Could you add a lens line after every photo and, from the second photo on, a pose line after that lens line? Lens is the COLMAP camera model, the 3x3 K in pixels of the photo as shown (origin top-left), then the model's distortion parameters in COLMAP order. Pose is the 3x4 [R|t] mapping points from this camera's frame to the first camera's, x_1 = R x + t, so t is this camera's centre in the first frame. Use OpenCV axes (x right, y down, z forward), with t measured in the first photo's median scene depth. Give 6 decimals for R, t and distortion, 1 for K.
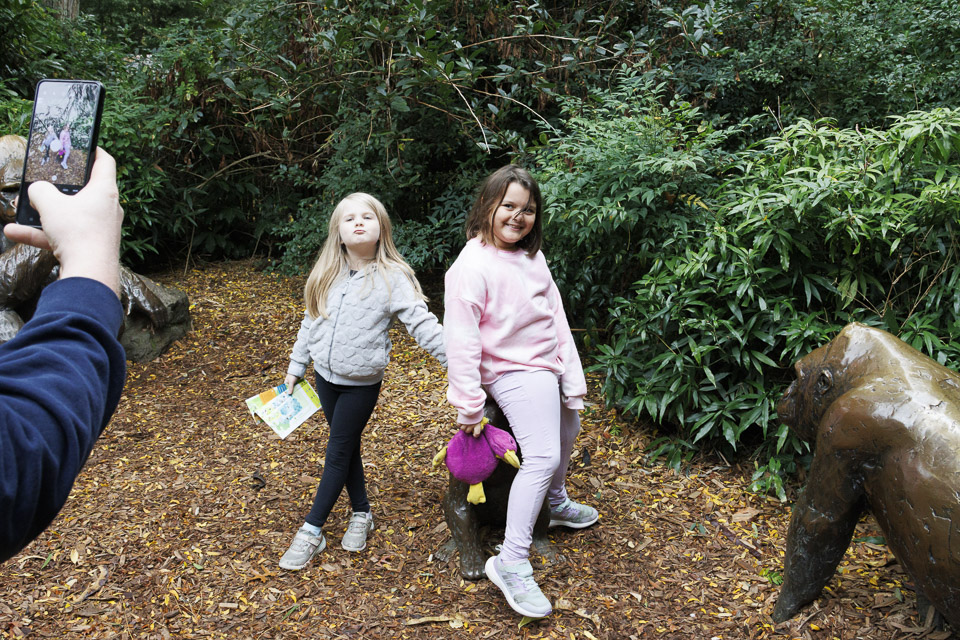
lens RADIAL K [[1052.1, 0, 480.3], [0, 1052.1, 321.3], [0, 0, 1]] dist [0.010395, 0.000000]
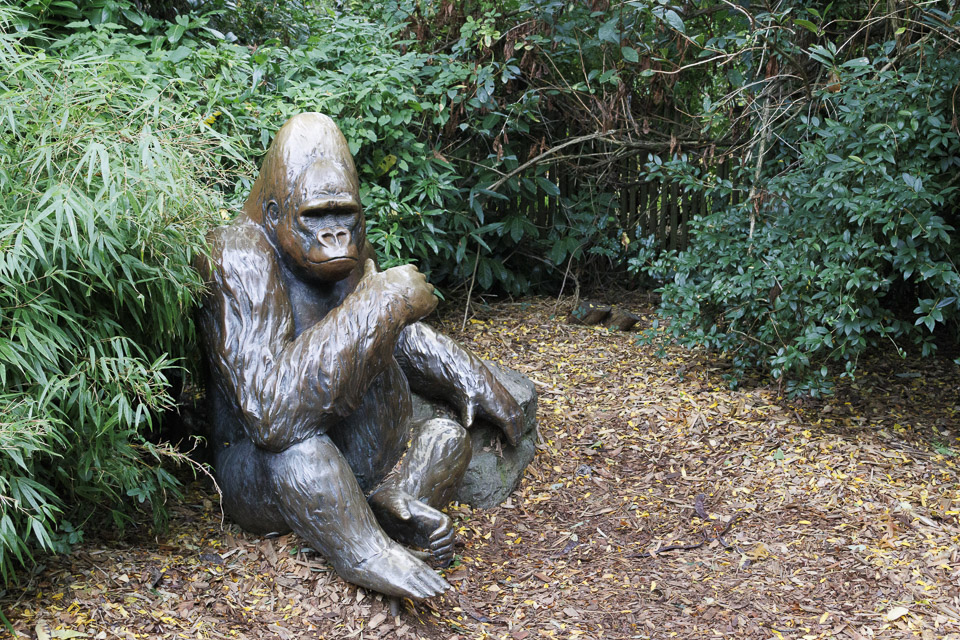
lens RADIAL K [[1380.4, 0, 479.8], [0, 1380.4, 318.8], [0, 0, 1]] dist [0.016922, 0.000000]
pose [[0.995516, 0.023182, -0.091703, -0.220107], [-0.023940, 0.999688, -0.007170, -0.049345], [0.091509, 0.009334, 0.995761, 0.215363]]
